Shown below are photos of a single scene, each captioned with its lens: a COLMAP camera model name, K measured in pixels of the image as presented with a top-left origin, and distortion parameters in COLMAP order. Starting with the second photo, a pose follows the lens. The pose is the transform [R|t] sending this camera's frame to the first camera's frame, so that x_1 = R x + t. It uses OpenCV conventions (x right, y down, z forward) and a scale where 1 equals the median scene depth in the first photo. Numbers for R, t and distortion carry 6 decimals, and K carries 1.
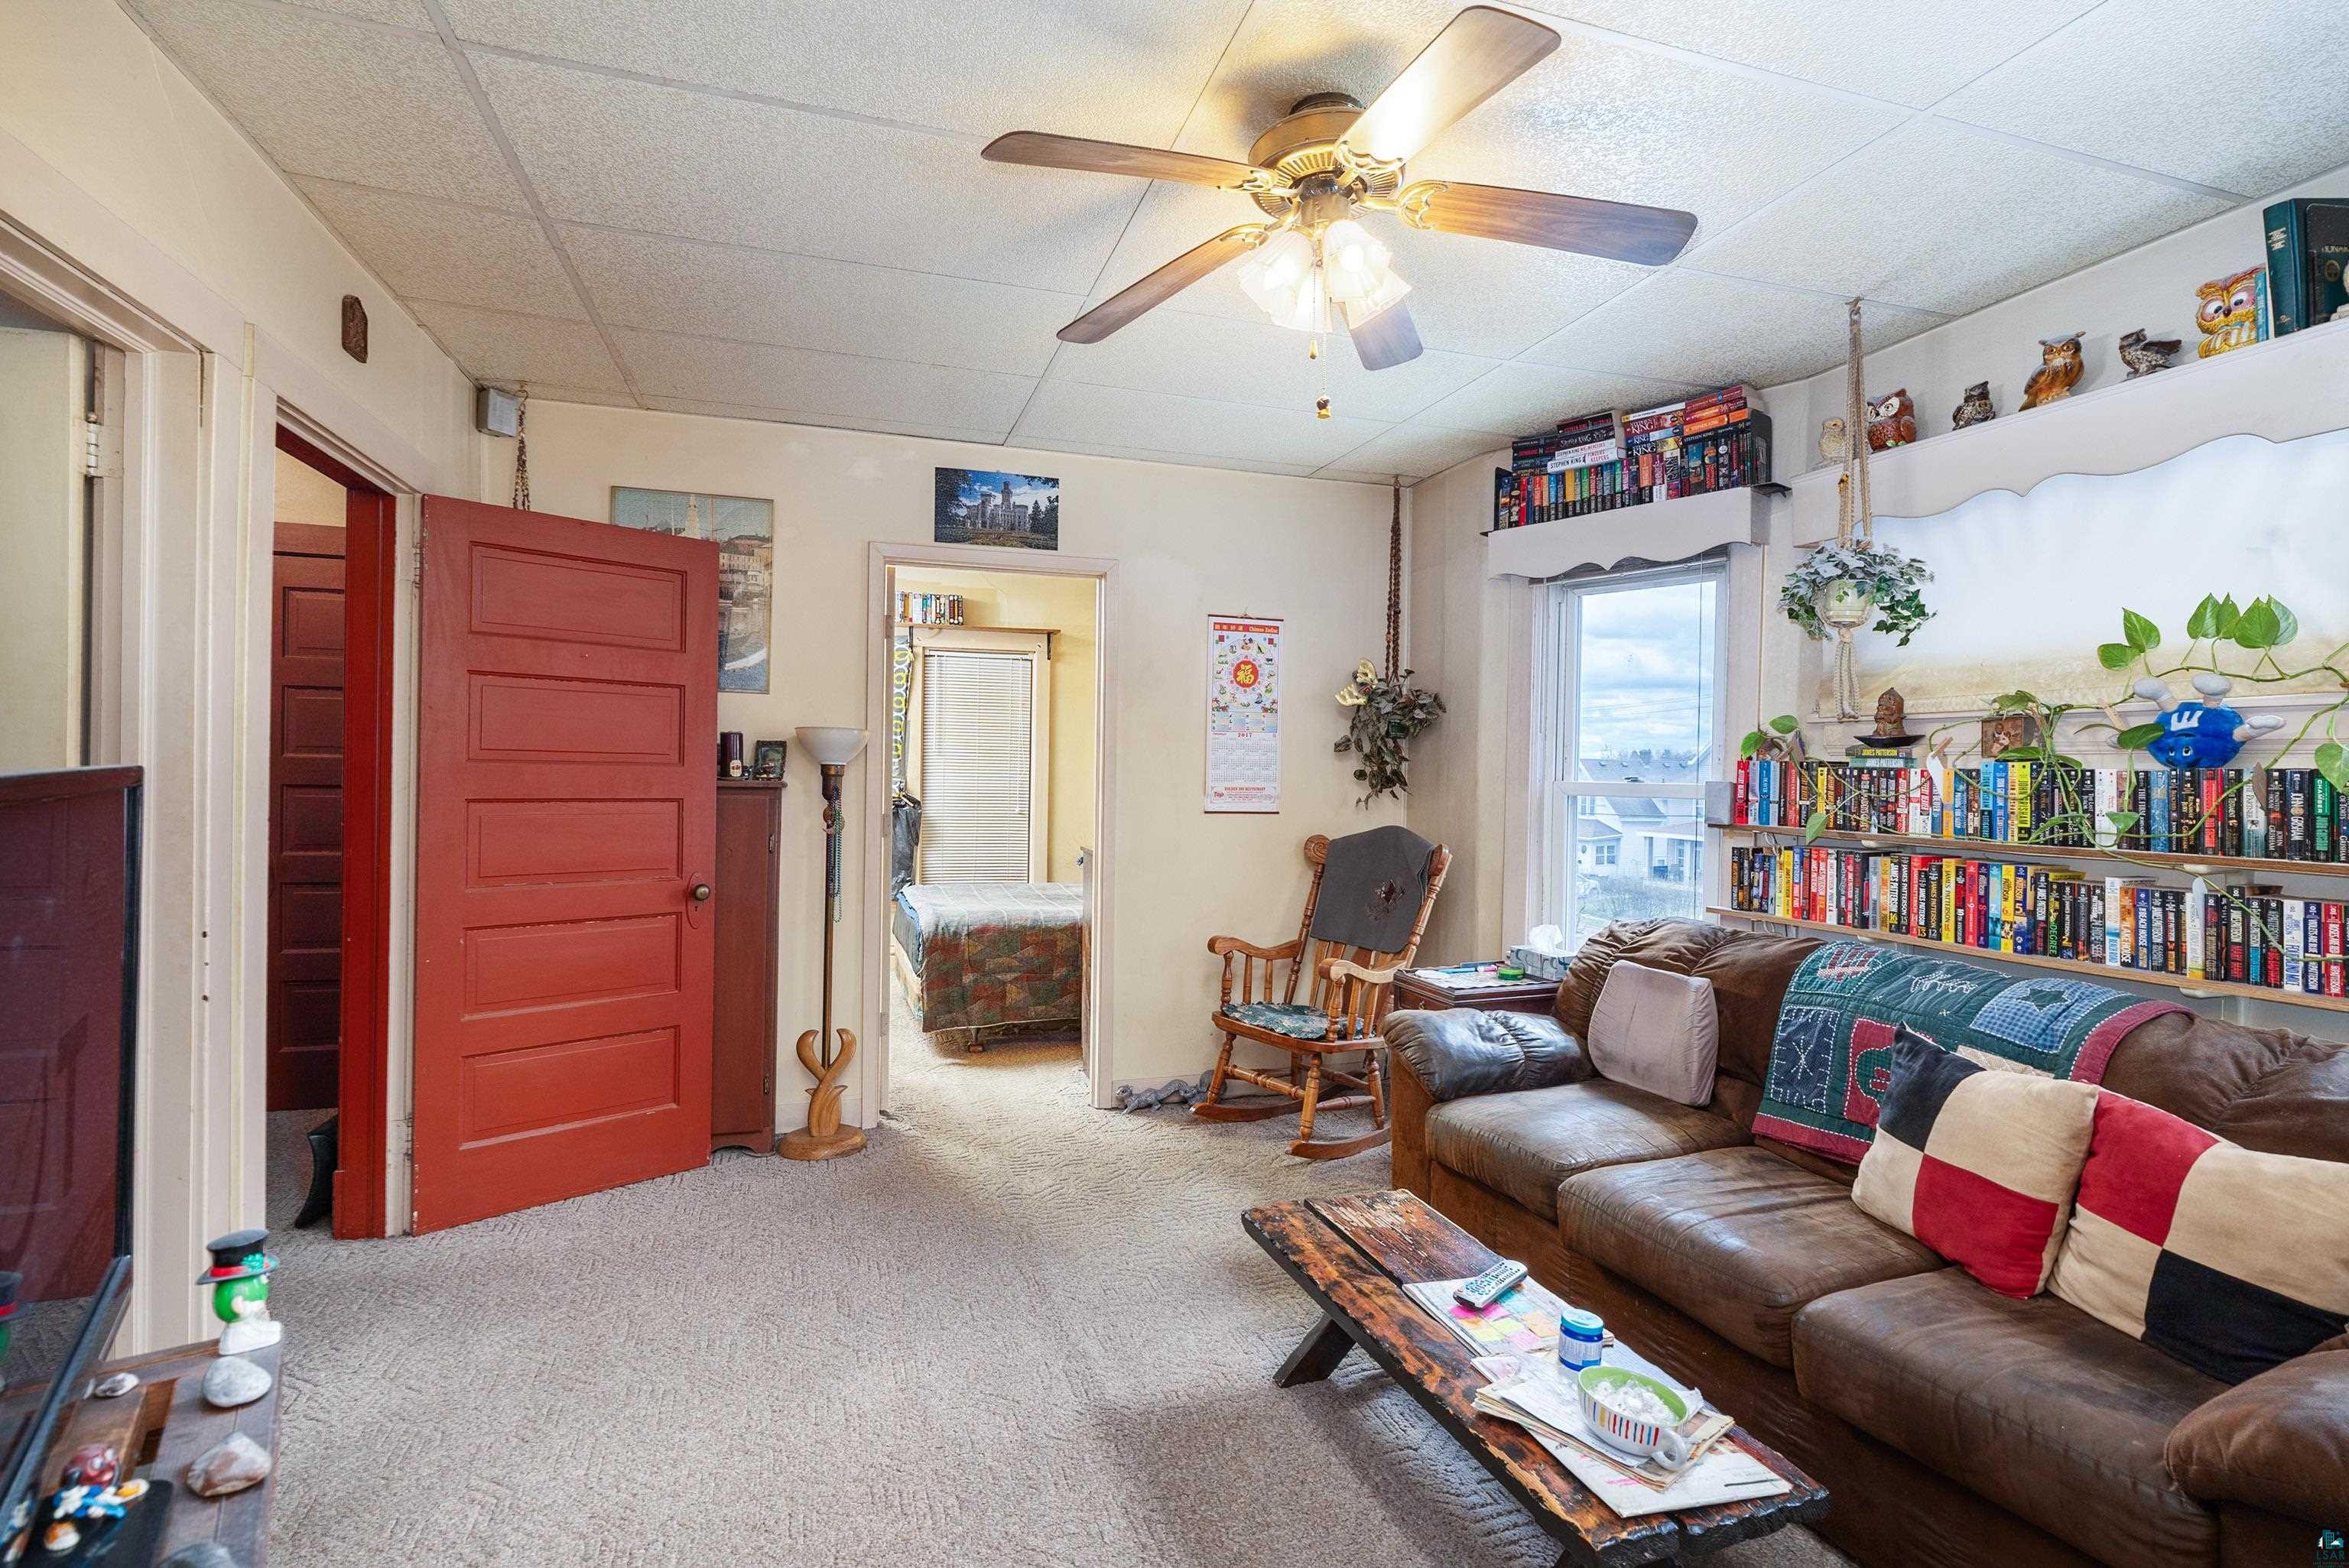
lens RADIAL K [[1135.2, 0, 1175.4], [0, 1135.2, 777.9], [0, 0, 1]] dist [0.021937, 0.003168]
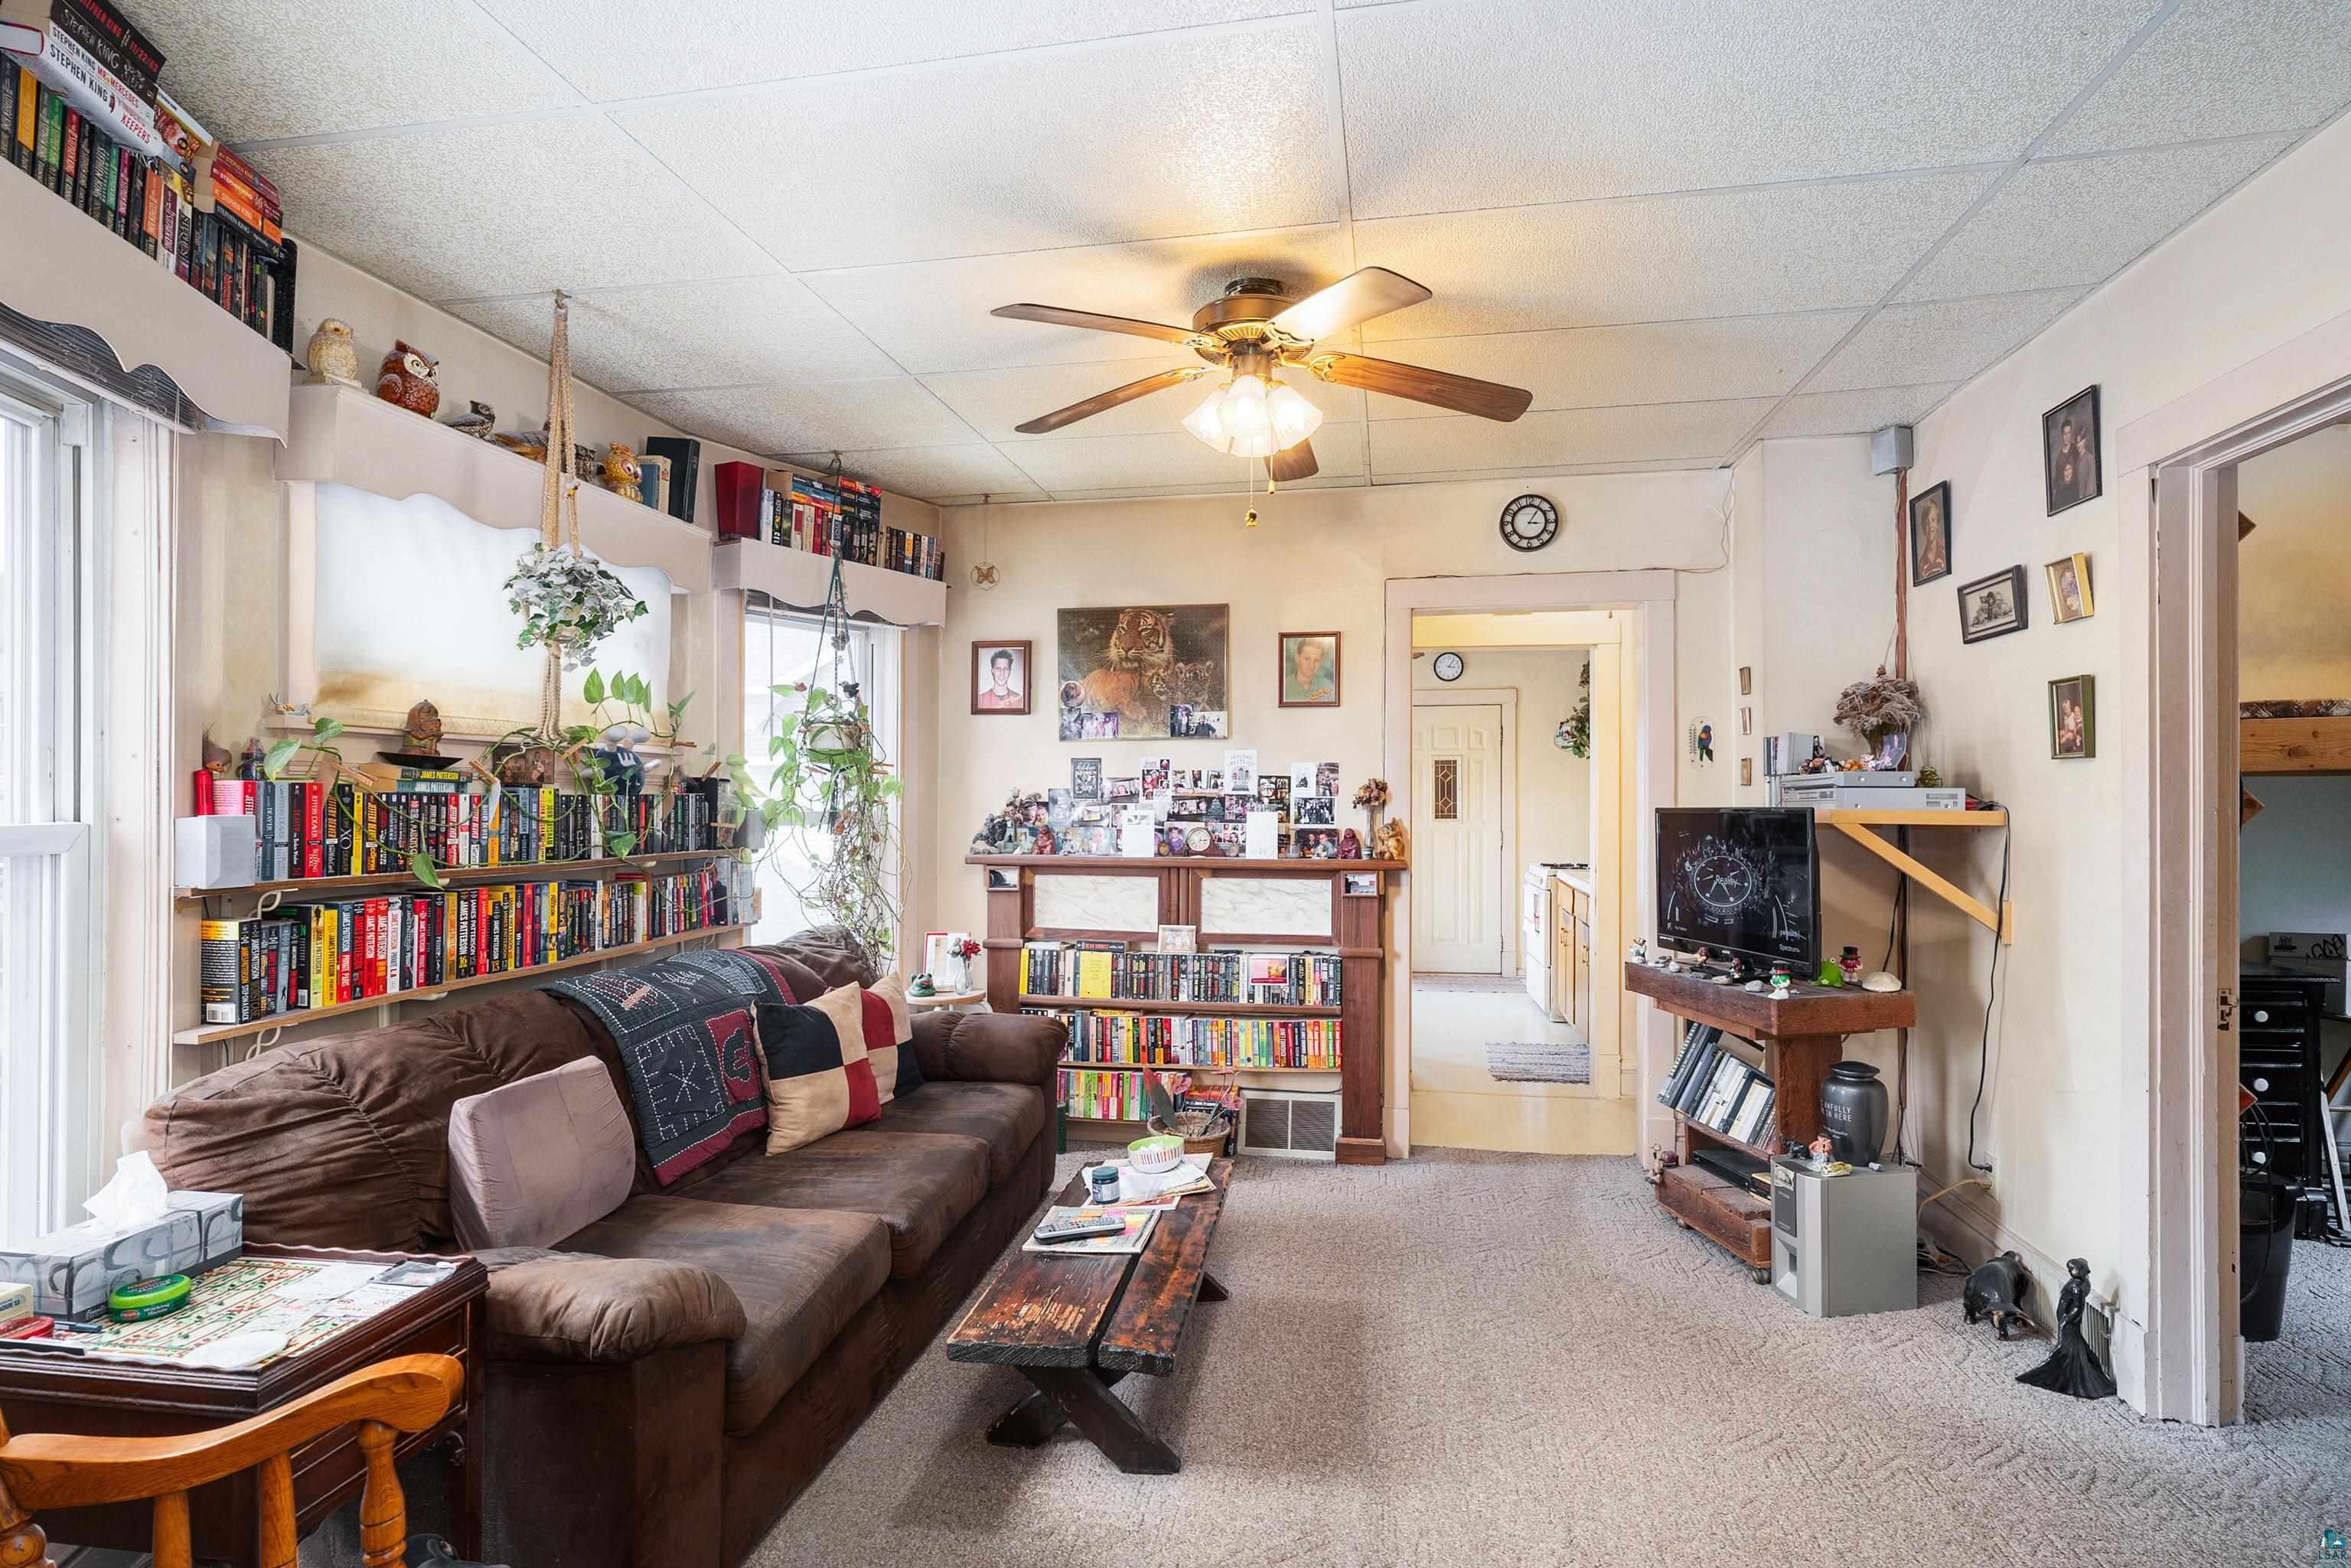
lens RADIAL K [[1136.3, 0, 1179.4], [0, 1136.3, 783.9], [0, 0, 1]] dist [0.021937, 0.003168]
pose [[-0.882597, -0.000300, 0.470130, -0.239097], [-0.002057, 0.999993, -0.003224, -0.011914], [-0.470125, -0.003812, -0.882591, 1.278544]]
